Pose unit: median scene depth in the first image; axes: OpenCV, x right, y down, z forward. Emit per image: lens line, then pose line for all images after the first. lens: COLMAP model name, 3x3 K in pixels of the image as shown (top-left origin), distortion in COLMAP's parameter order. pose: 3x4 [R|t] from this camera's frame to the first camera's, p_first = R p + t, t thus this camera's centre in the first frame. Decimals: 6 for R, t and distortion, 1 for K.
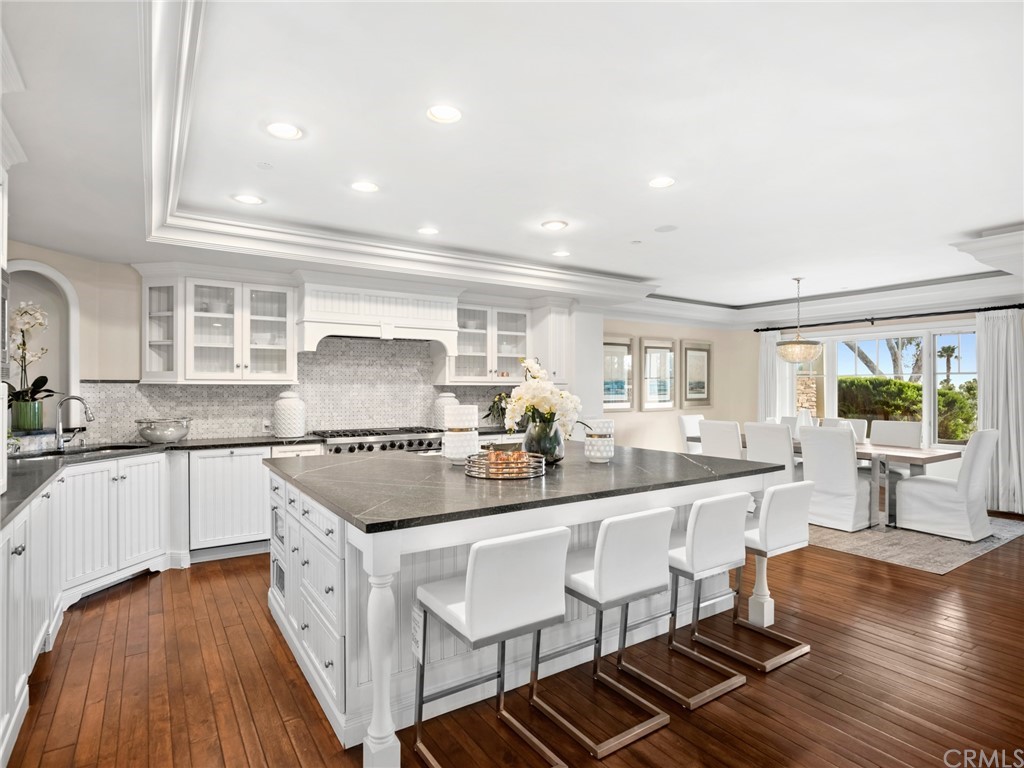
lens RADIAL K [[550.7, 0, 512.0], [0, 550.7, 384.0], [0, 0, 1]] dist [-0.013205, 0.002476]
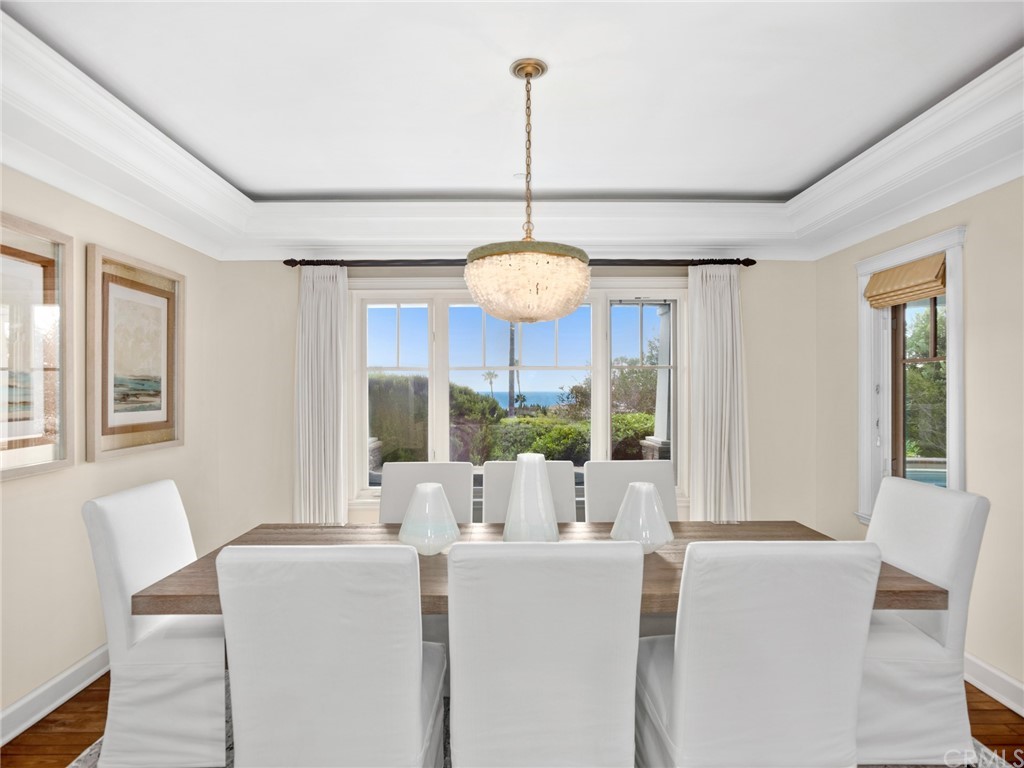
lens RADIAL K [[550.7, 0, 512.0], [0, 550.7, 384.0], [0, 0, 1]] dist [-0.013205, 0.002476]
pose [[0.544686, 0.004864, 0.838626, 0.176952], [-0.001606, 0.999987, -0.004757, 0.001504], [-0.838639, 0.001244, 0.544687, 0.624734]]
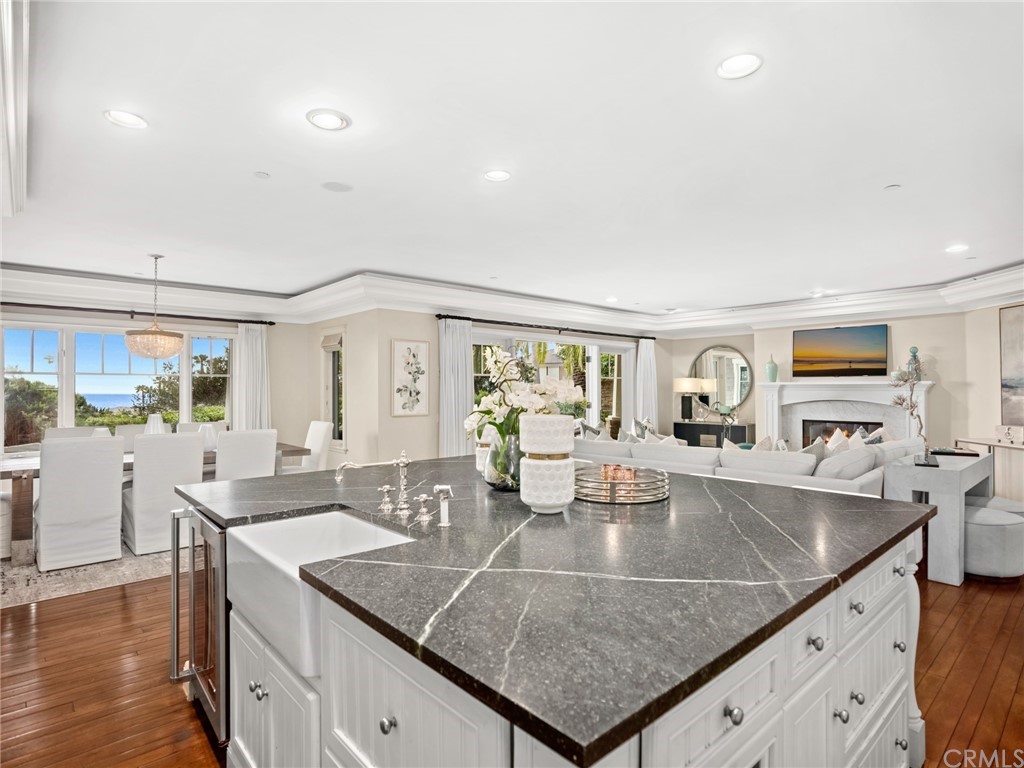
lens RADIAL K [[550.7, 0, 512.0], [0, 550.7, 384.0], [0, 0, 1]] dist [-0.013205, 0.002476]
pose [[-0.136176, 0.006587, 0.990663, -0.273379], [-0.005577, 0.999957, -0.007416, 0.001853], [-0.990669, -0.006535, -0.136133, 0.441391]]
